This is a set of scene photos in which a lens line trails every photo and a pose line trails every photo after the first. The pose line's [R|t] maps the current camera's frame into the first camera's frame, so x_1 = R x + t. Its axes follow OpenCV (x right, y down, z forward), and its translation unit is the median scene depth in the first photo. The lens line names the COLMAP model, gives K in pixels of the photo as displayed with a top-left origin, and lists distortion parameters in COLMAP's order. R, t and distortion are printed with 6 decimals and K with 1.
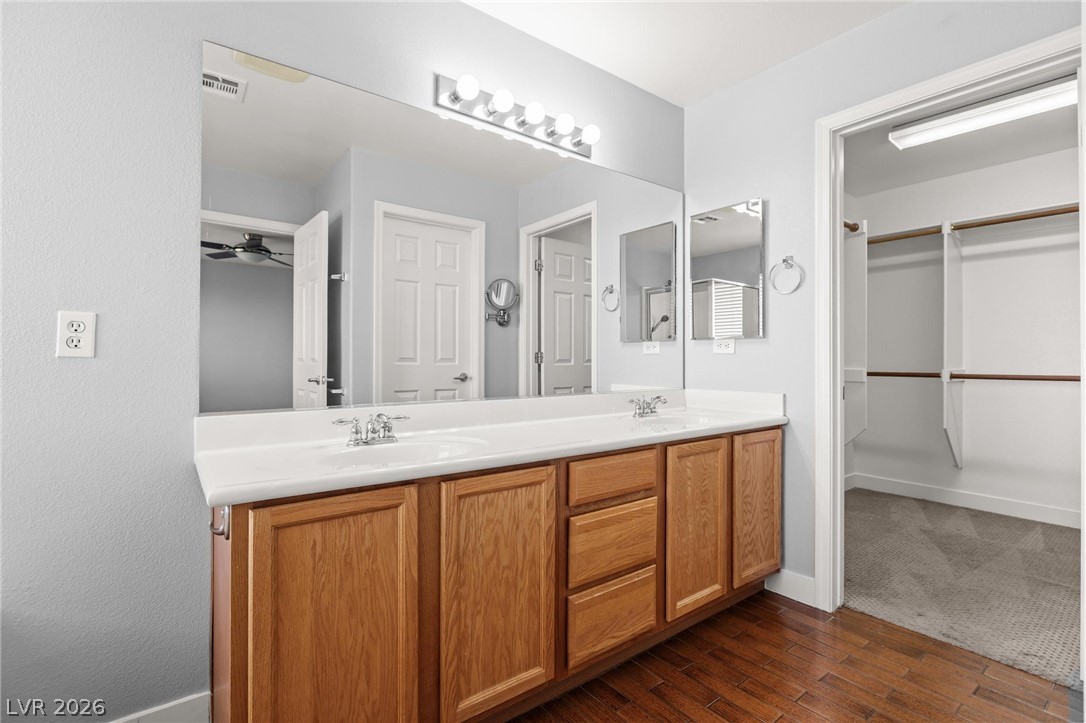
lens RADIAL K [[504.9, 0, 543.0], [0, 504.9, 357.0], [0, 0, 1]] dist [-0.005286, -0.002400]
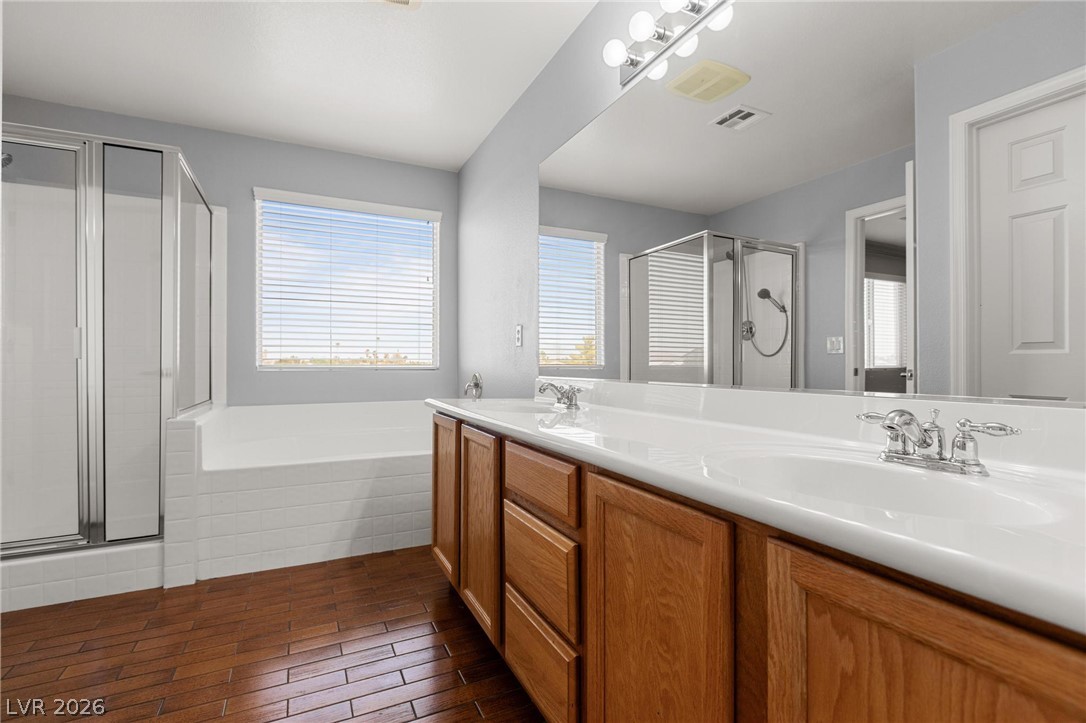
lens RADIAL K [[504.9, 0, 542.9], [0, 504.9, 363.9], [0, 0, 1]] dist [-0.005286, -0.002400]
pose [[-0.208884, -0.005291, -0.977926, 0.687691], [-0.002708, 0.999985, -0.004832, 0.050973], [0.977937, 0.001639, -0.208895, 0.901841]]
